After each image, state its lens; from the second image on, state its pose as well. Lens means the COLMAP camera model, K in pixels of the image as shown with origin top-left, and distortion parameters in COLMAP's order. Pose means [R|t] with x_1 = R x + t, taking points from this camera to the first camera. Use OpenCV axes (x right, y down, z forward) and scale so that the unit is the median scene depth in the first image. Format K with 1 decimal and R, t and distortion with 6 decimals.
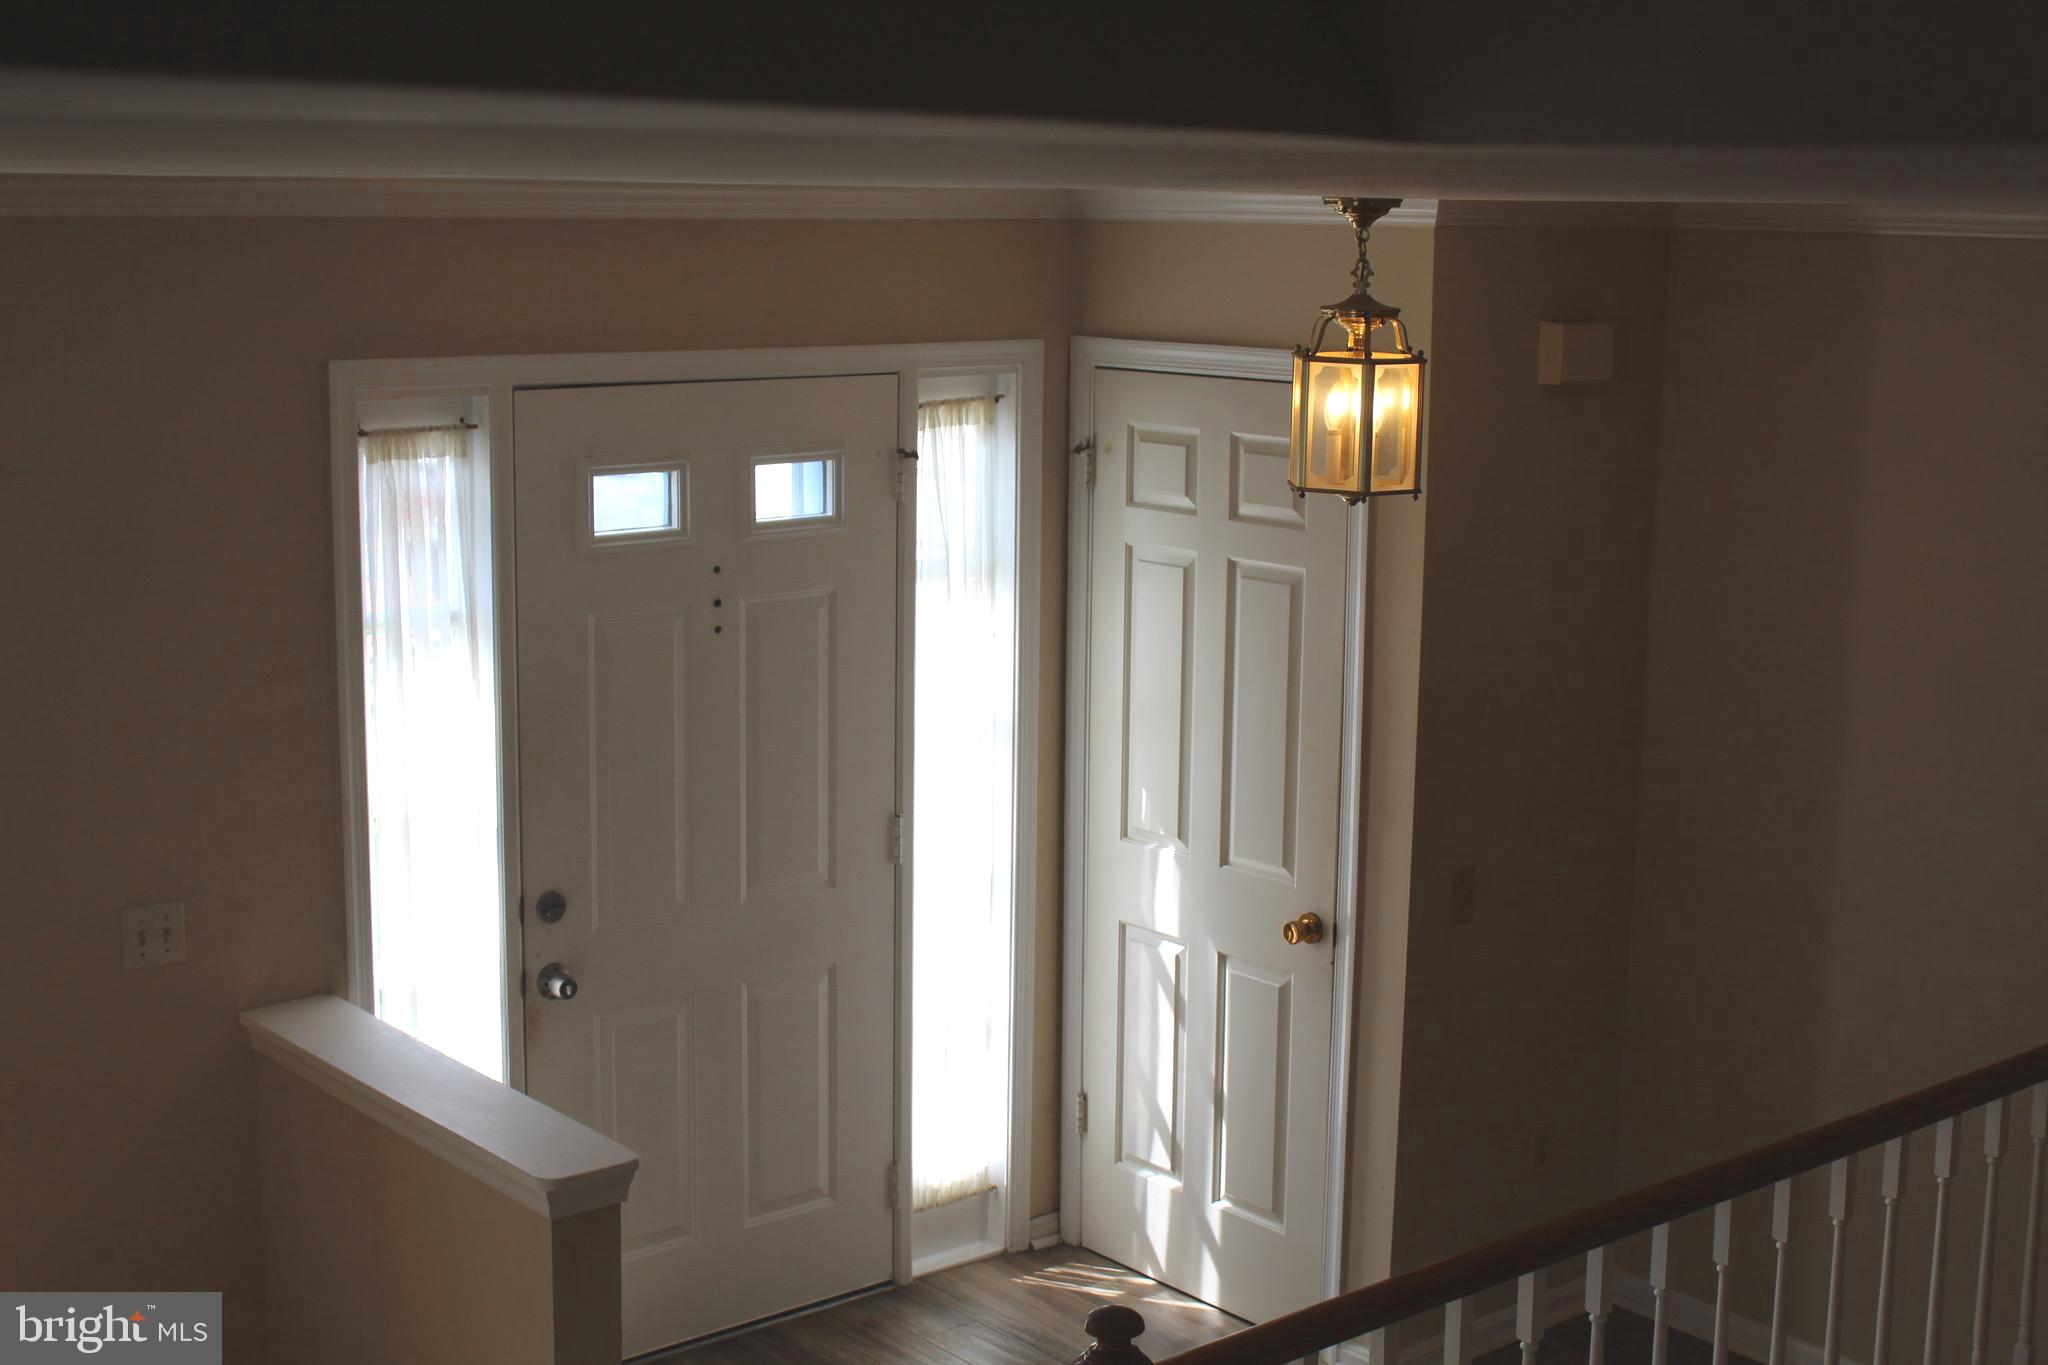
lens RADIAL K [[2710.3, 0, 1028.3], [0, 2710.3, 668.6], [0, 0, 1]] dist [-0.083364, 0.195280]
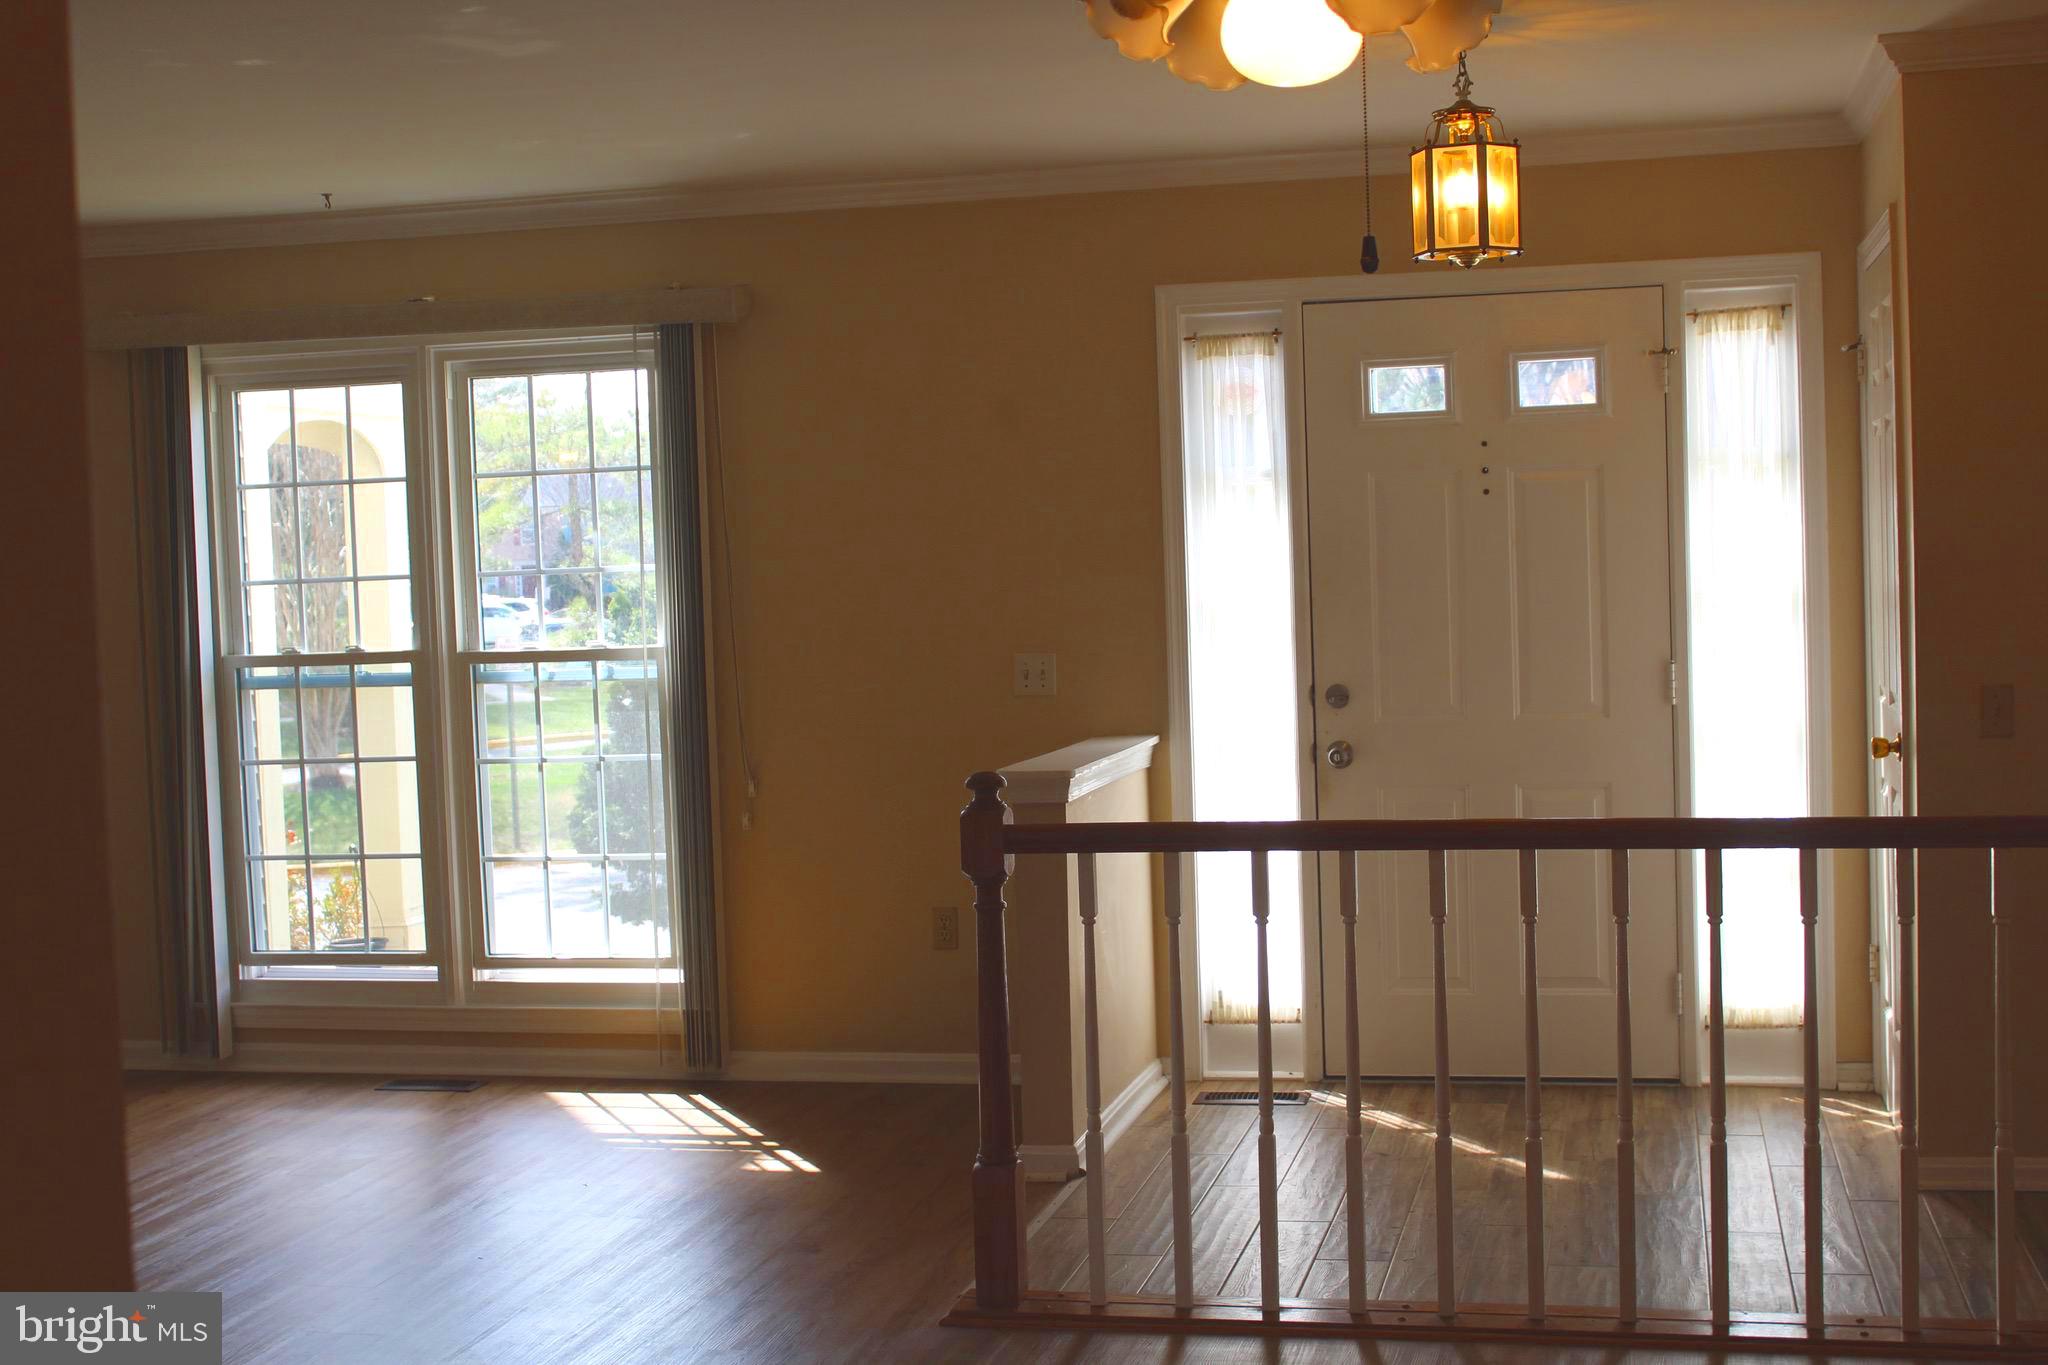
lens RADIAL K [[2710.3, 0, 1028.3], [0, 2710.3, 668.6], [0, 0, 1]] dist [-0.083364, 0.195280]
pose [[0.599591, 0.000133, -0.800307, 0.794414], [-0.096793, 0.992671, -0.072353, 0.185883], [0.794432, 0.120846, 0.595210, 0.091701]]
